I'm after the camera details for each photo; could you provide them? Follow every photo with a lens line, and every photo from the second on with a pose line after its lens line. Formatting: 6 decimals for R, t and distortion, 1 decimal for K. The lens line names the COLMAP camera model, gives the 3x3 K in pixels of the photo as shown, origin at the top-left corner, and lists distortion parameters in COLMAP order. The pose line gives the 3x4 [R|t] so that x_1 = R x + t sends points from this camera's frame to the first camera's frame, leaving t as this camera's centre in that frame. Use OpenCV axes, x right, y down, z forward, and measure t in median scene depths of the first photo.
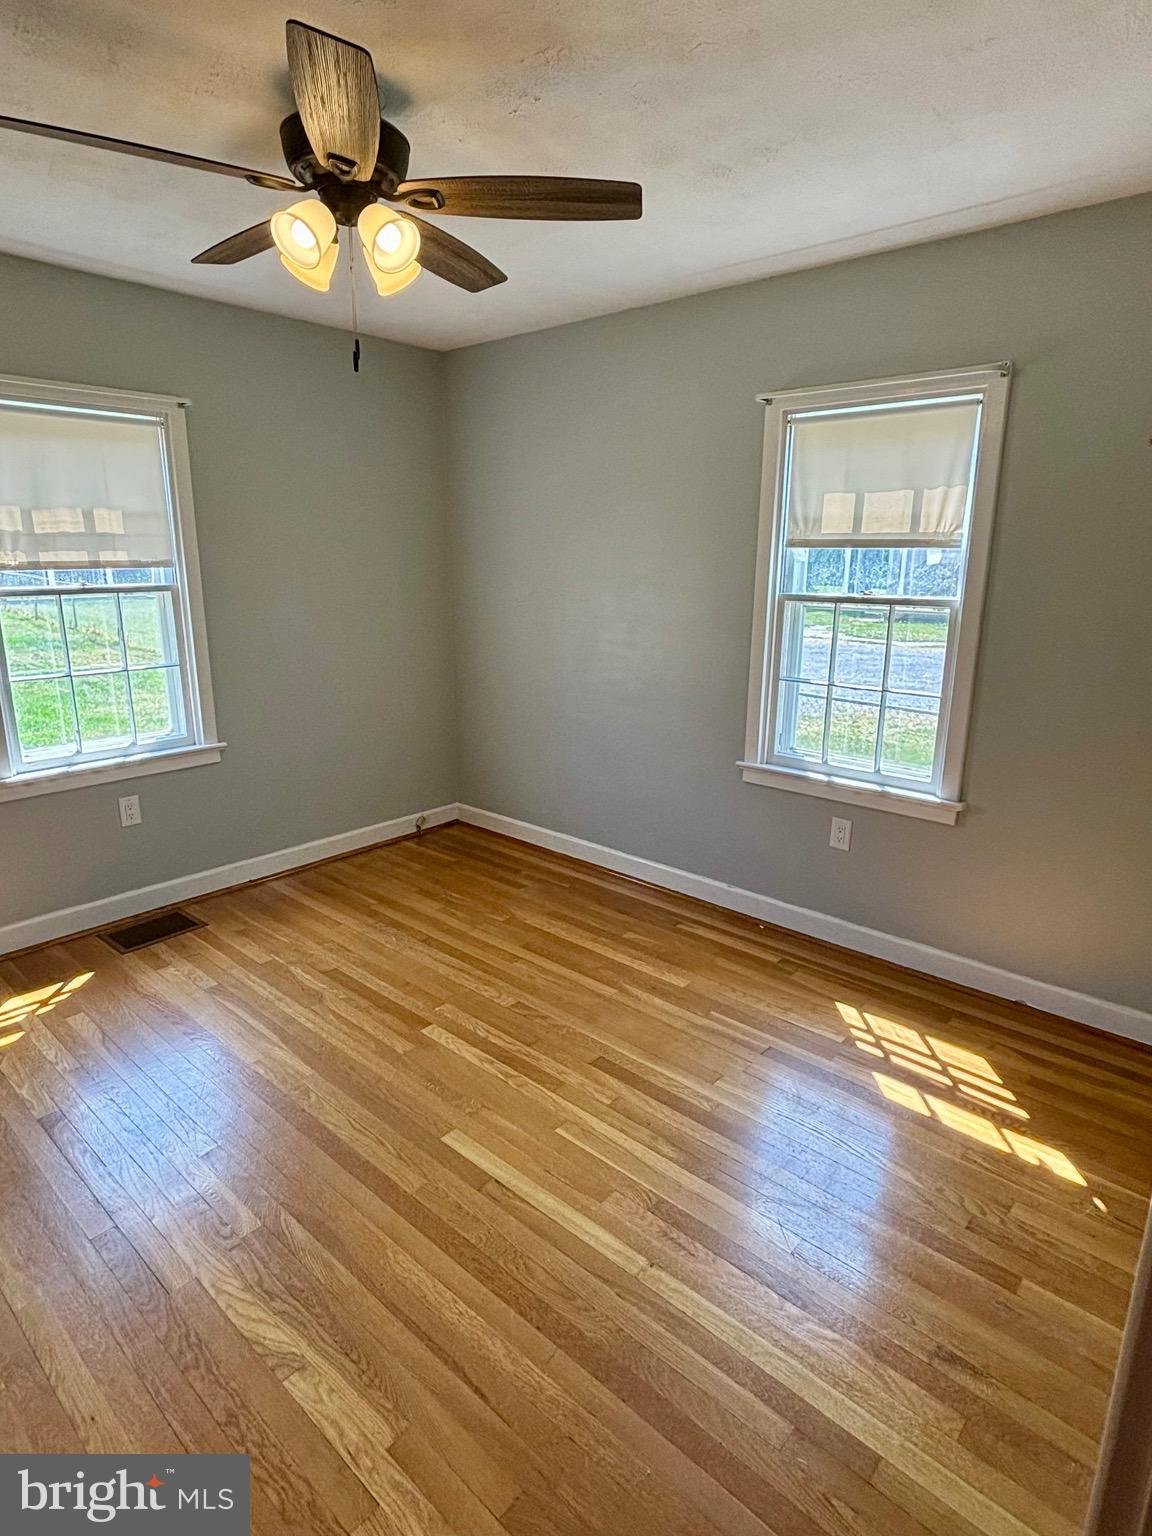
lens RADIAL K [[843.8, 0, 574.2], [0, 843.8, 755.9], [0, 0, 1]] dist [0.000331, 0.000018]
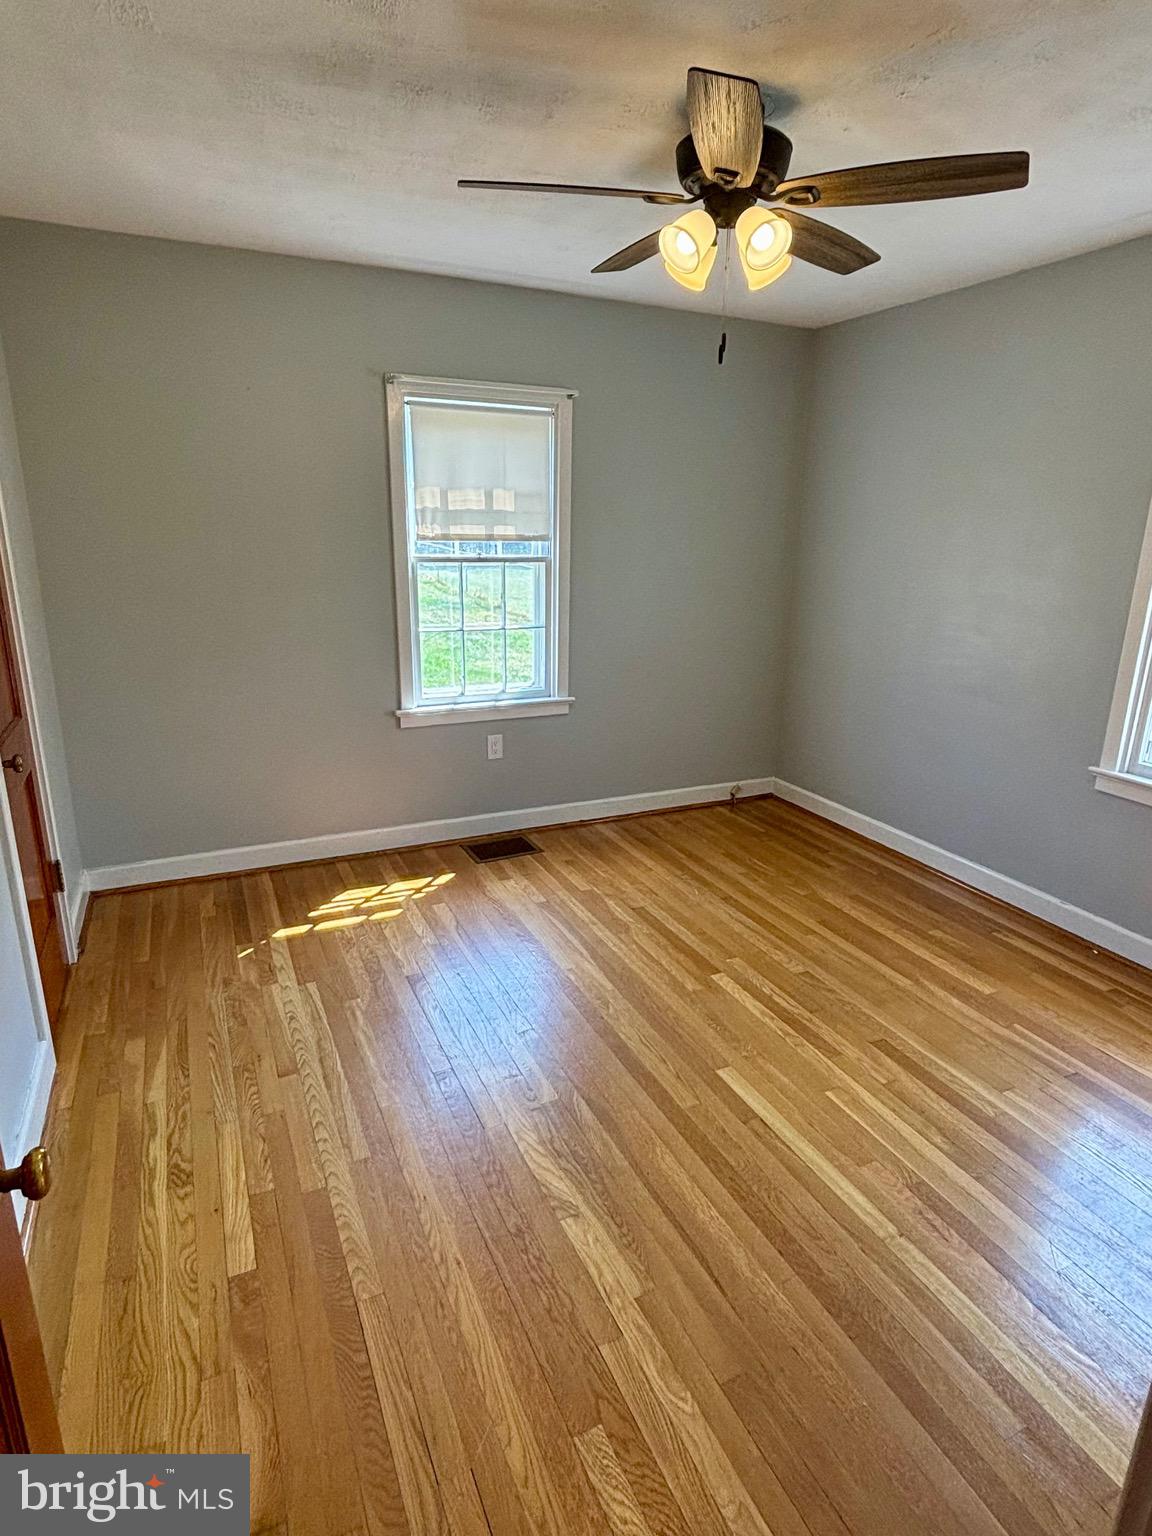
lens RADIAL K [[832.6, 0, 579.1], [0, 832.6, 763.5], [0, 0, 1]] dist [0.067498, -0.062118]
pose [[0.921326, 0.120722, -0.369575, 0.030856], [-0.108089, 0.992631, 0.054783, 0.015052], [0.373465, -0.010526, 0.927585, -0.068286]]
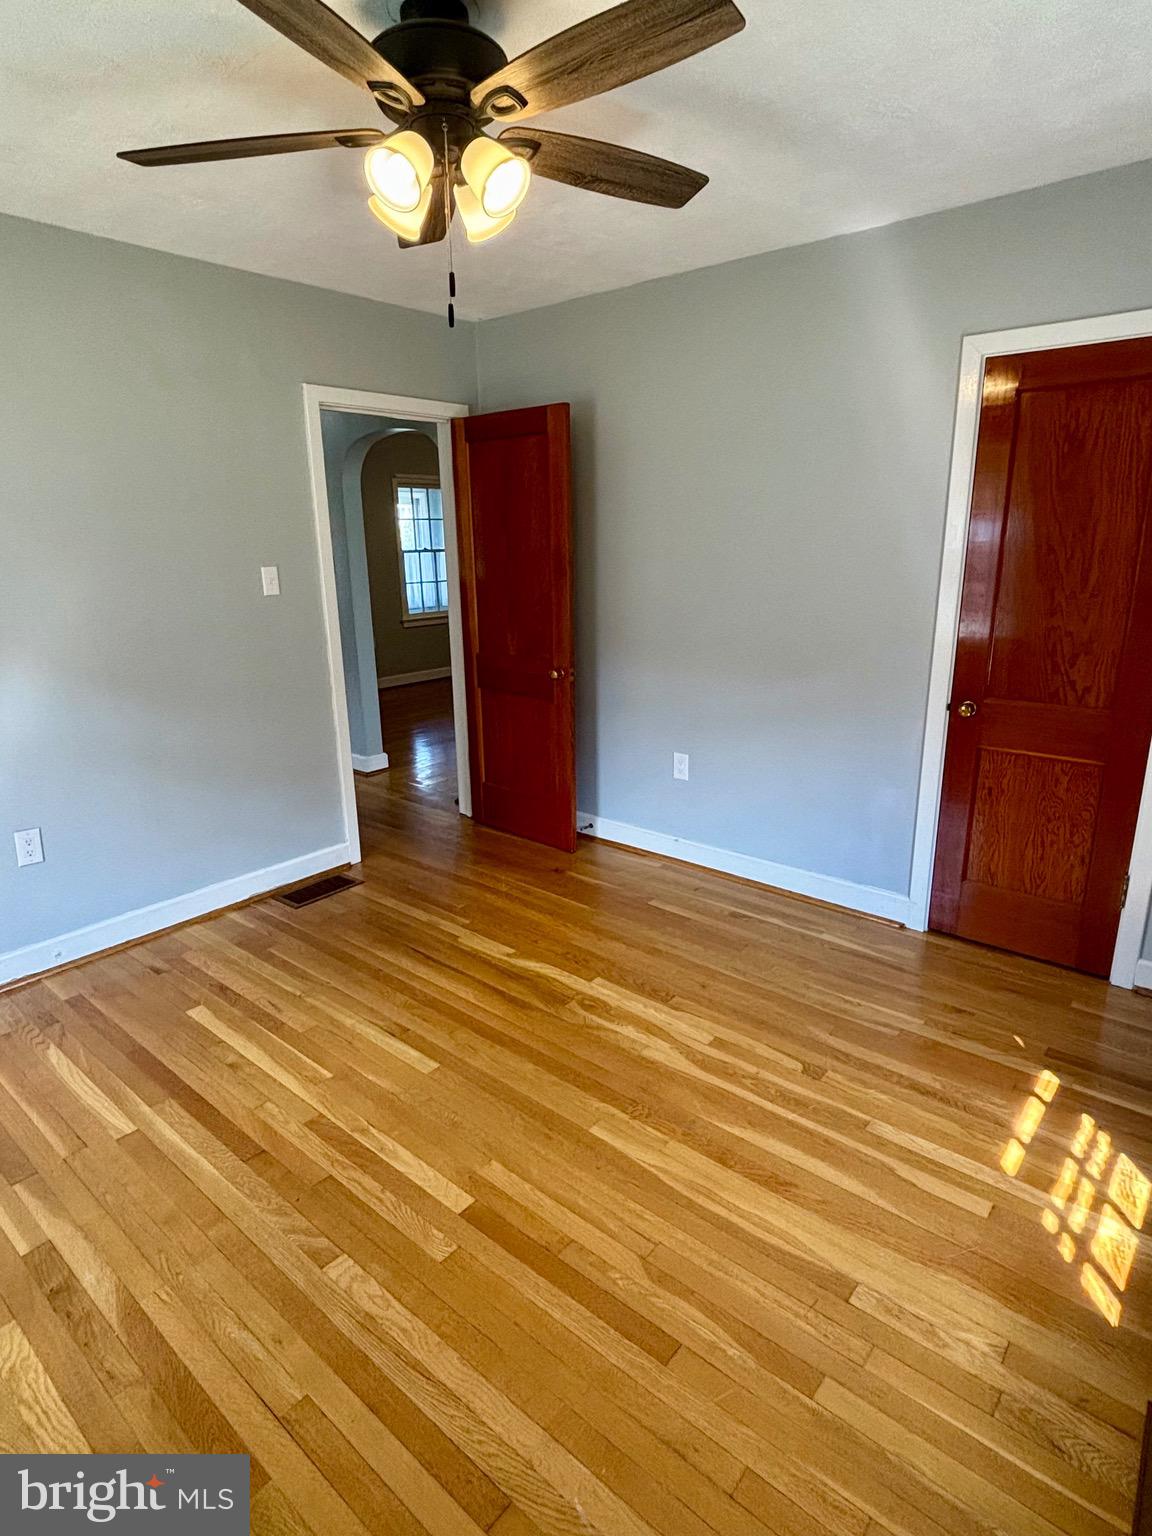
lens RADIAL K [[838.7, 0, 576.0], [0, 838.7, 768.0], [0, 0, 1]] dist [0.007530, 0.000933]
pose [[-0.999478, 0.020898, -0.024635, -0.290603], [0.005874, 0.867434, 0.497517, -0.392667], [0.031766, 0.497113, -0.867104, 1.617009]]
